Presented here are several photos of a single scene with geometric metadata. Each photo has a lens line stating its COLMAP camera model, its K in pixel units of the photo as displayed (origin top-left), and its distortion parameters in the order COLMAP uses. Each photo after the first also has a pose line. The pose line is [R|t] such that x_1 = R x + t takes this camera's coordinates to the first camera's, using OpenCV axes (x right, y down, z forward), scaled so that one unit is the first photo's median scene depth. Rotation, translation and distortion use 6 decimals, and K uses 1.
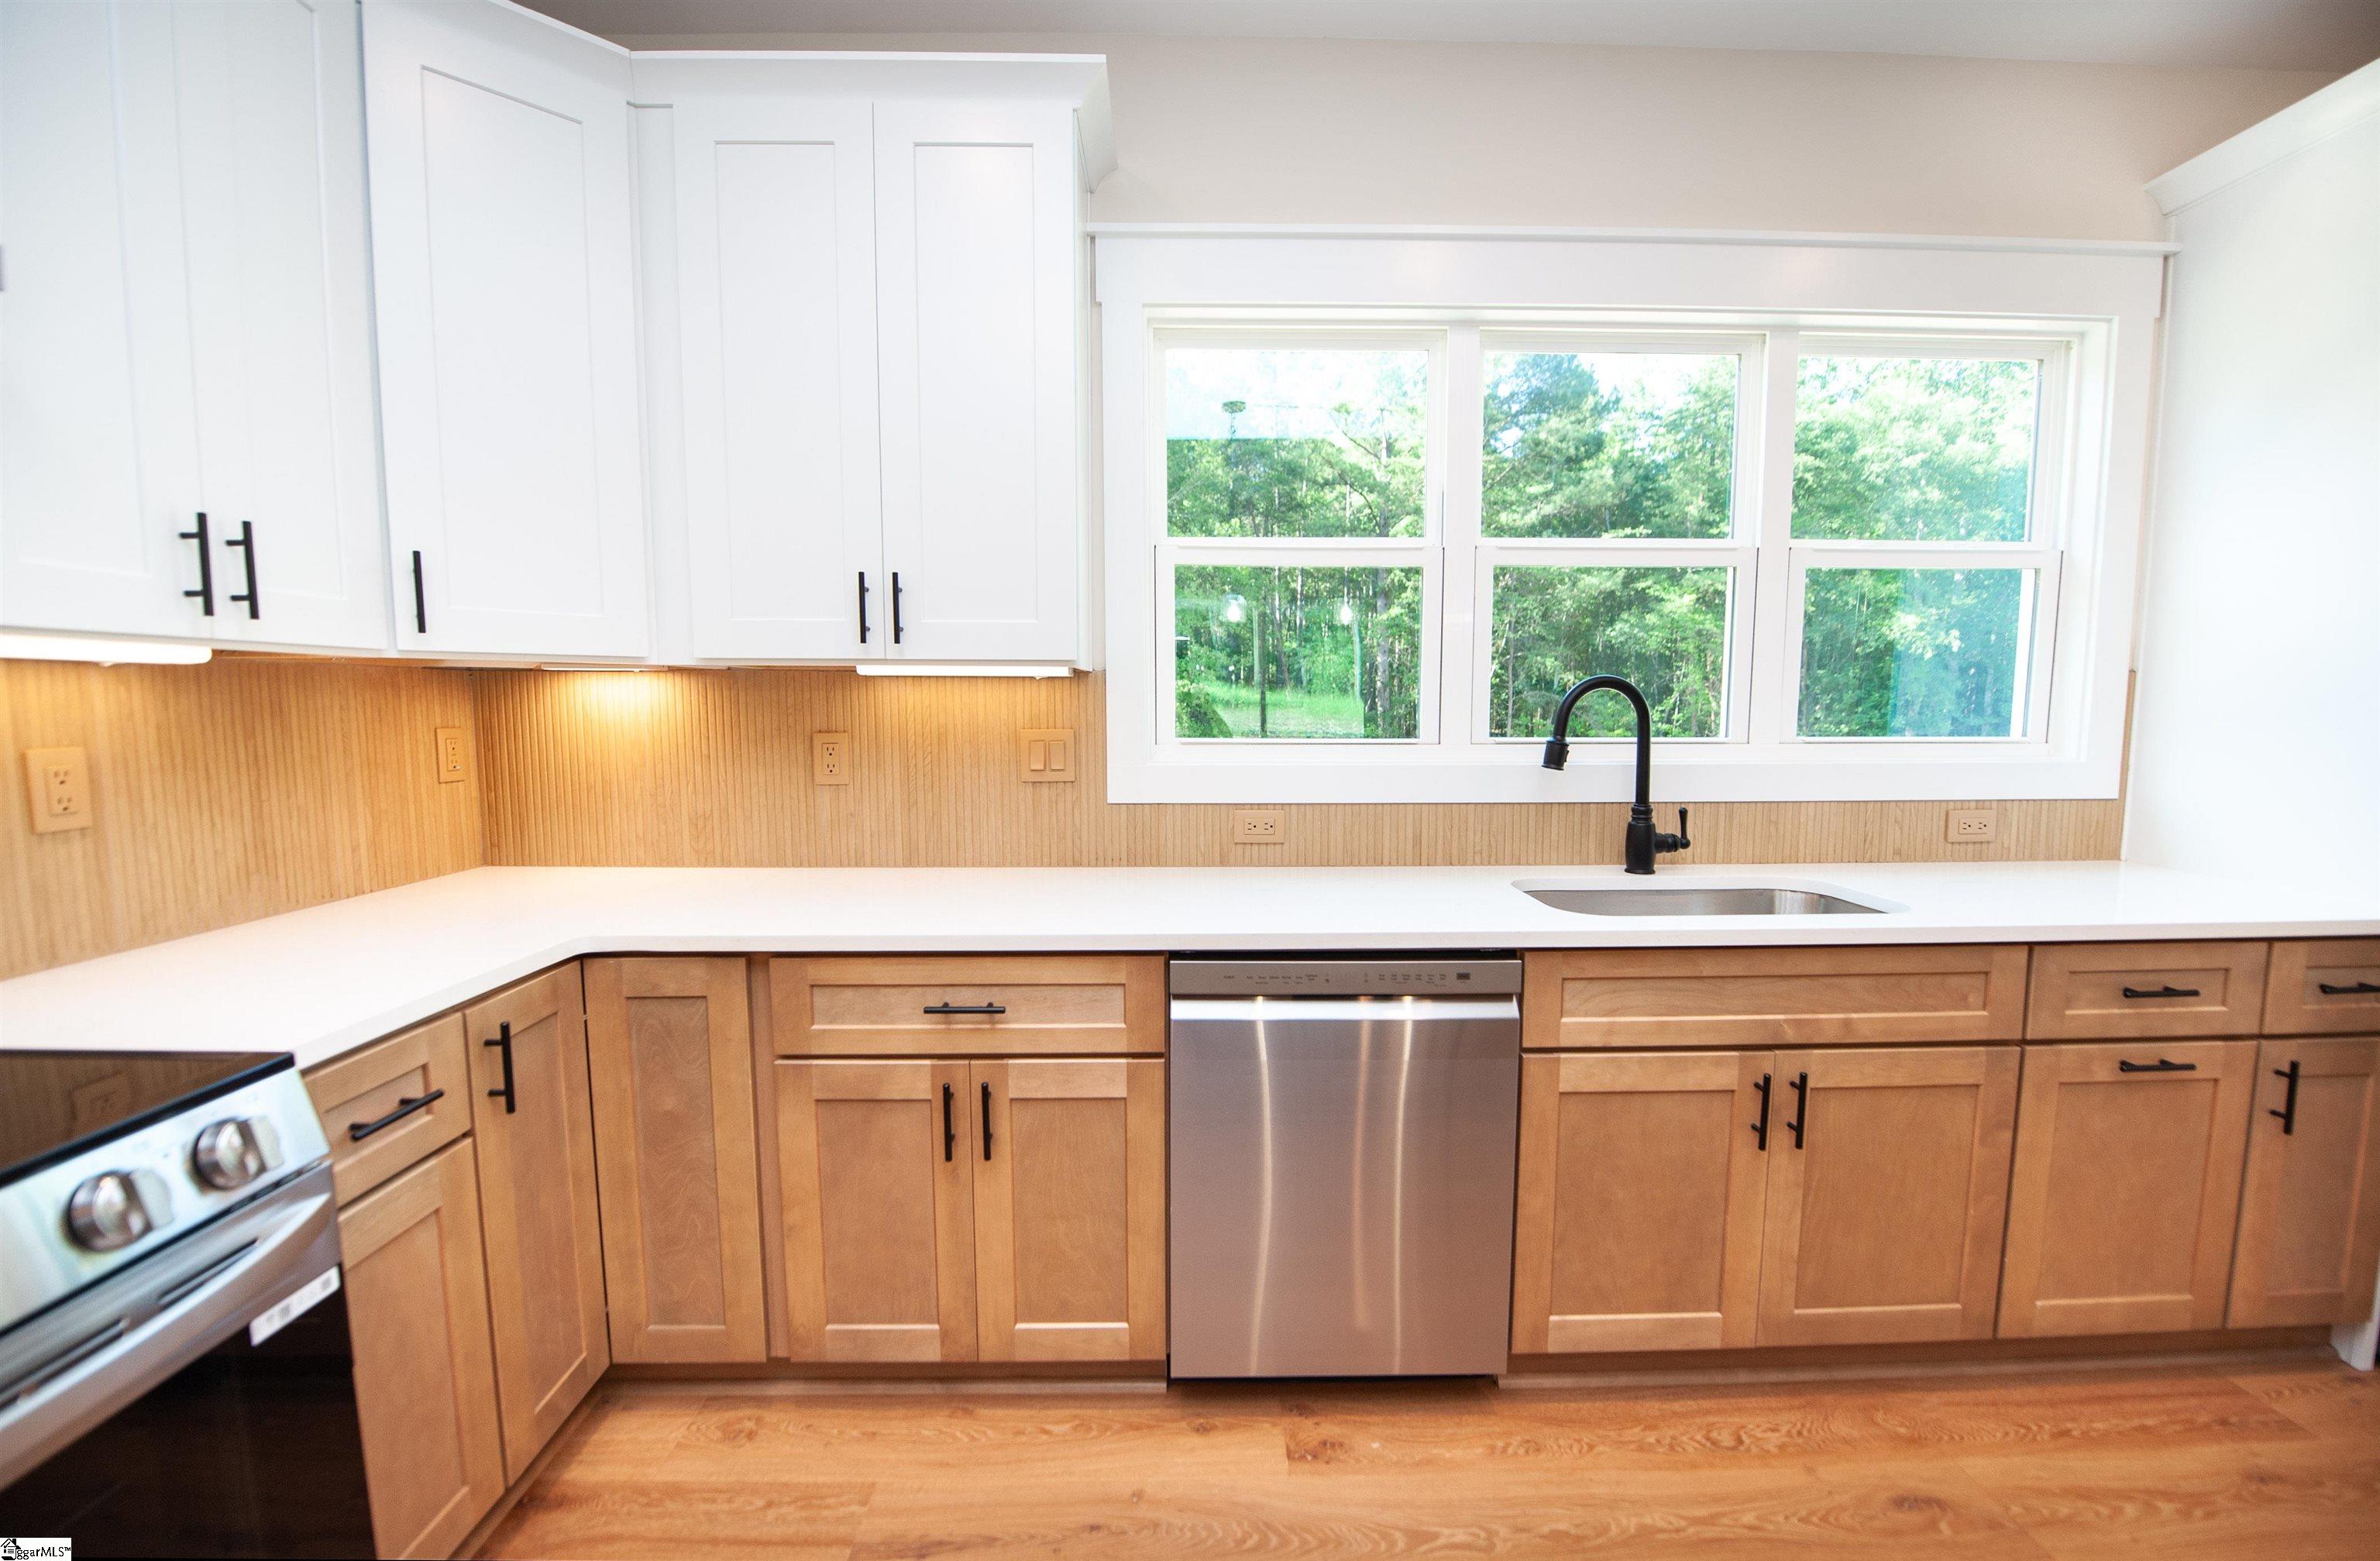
lens RADIAL K [[951.1, 0, 1224.7], [0, 951.1, 792.3], [0, 0, 1]] dist [-0.019715, -0.000657]
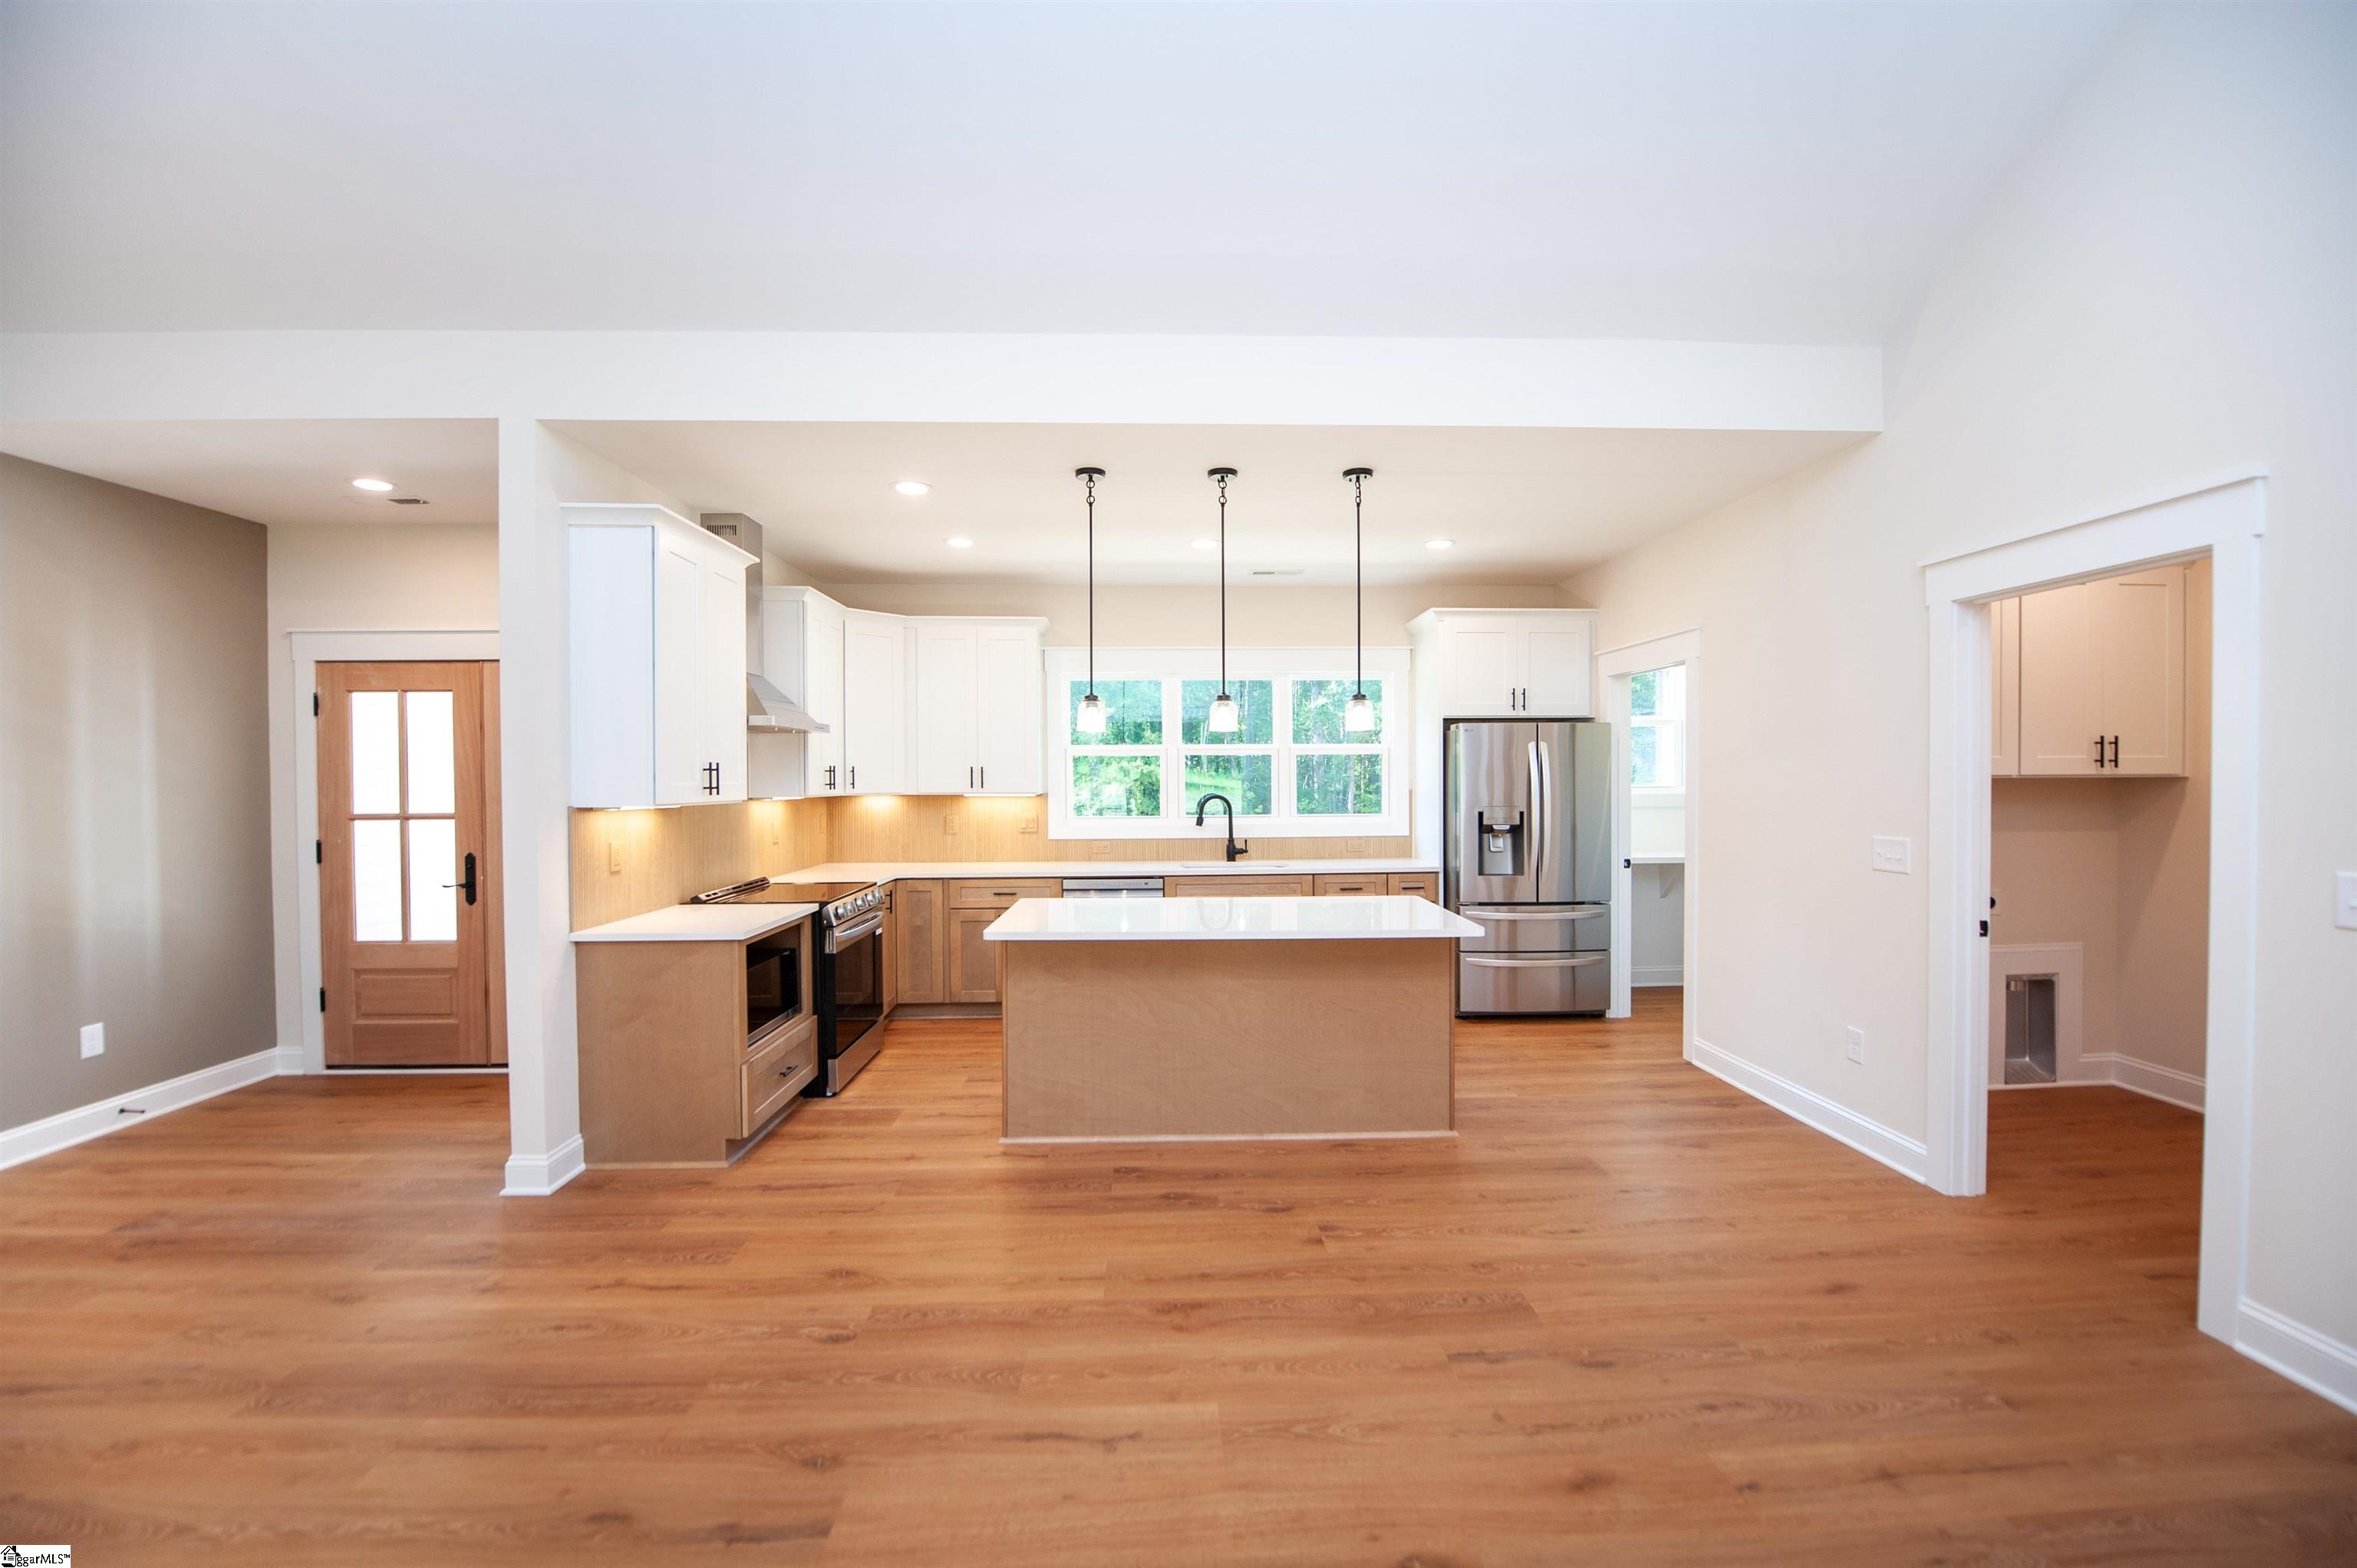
lens RADIAL K [[941.9, 0, 1185.8], [0, 941.9, 795.2], [0, 0, 1]] dist [-0.019715, -0.000657]
pose [[0.999957, -0.007188, -0.005855, 0.410704], [0.006735, 0.997238, -0.073968, 0.121726], [0.006371, 0.073926, 0.997243, -2.442770]]
